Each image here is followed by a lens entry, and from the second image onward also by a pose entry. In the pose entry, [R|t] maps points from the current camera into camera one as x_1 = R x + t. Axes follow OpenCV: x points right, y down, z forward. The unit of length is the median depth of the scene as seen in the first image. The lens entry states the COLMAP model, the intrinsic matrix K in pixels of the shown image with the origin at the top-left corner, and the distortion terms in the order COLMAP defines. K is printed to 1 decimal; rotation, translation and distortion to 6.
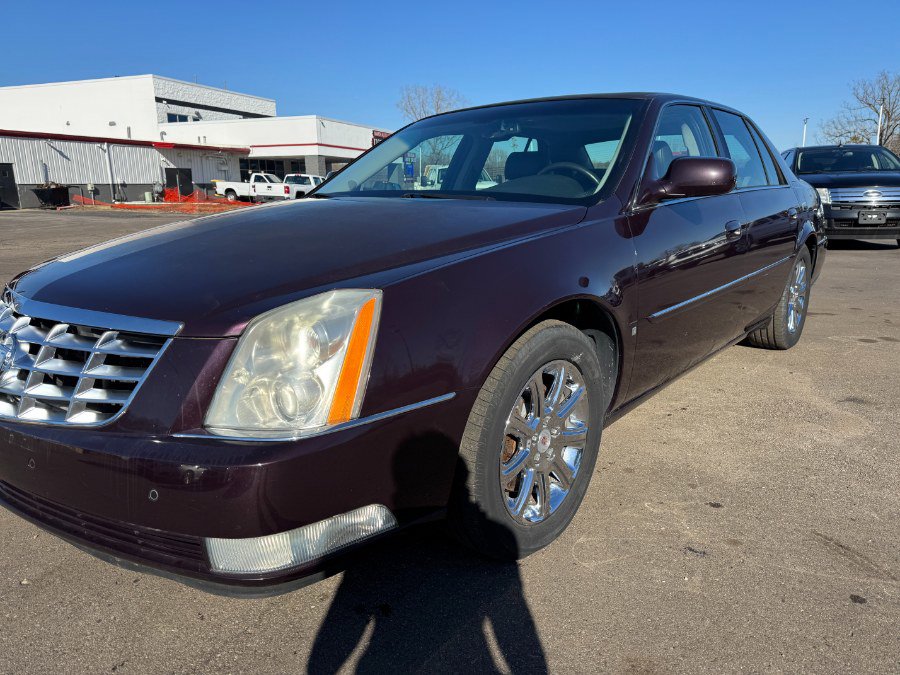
lens RADIAL K [[641.4, 0, 435.0], [0, 641.4, 321.4], [0, 0, 1]] dist [0.038212, -0.041411]
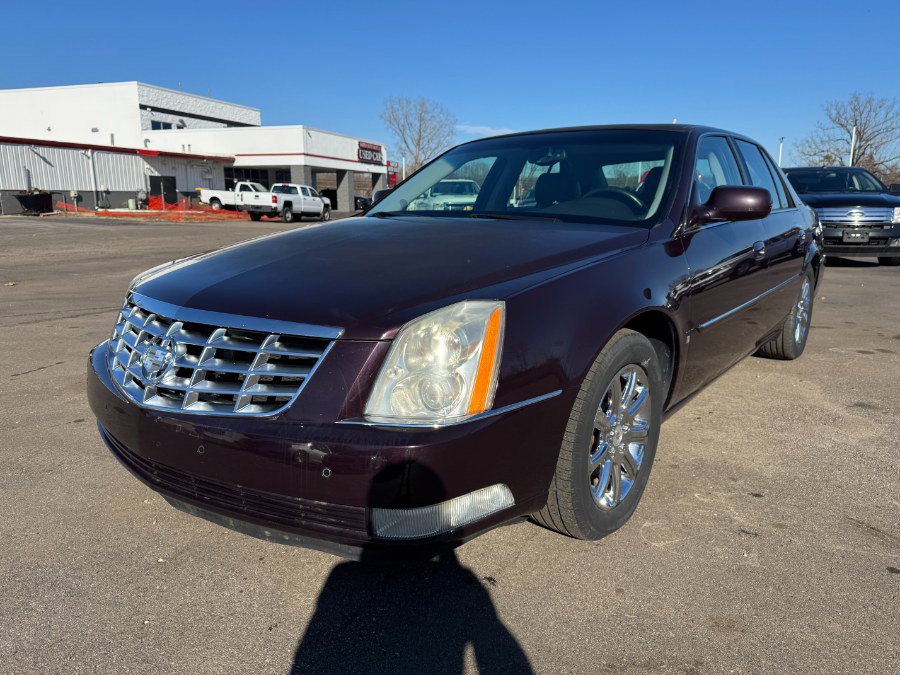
lens RADIAL K [[641.4, 0, 437.1], [0, 641.4, 322.4], [0, 0, 1]] dist [0.038212, -0.041411]
pose [[0.999418, 0.008722, 0.032973, -0.099196], [-0.008203, 0.999841, -0.015837, 0.003535], [-0.033106, 0.015557, 0.999331, -0.067873]]
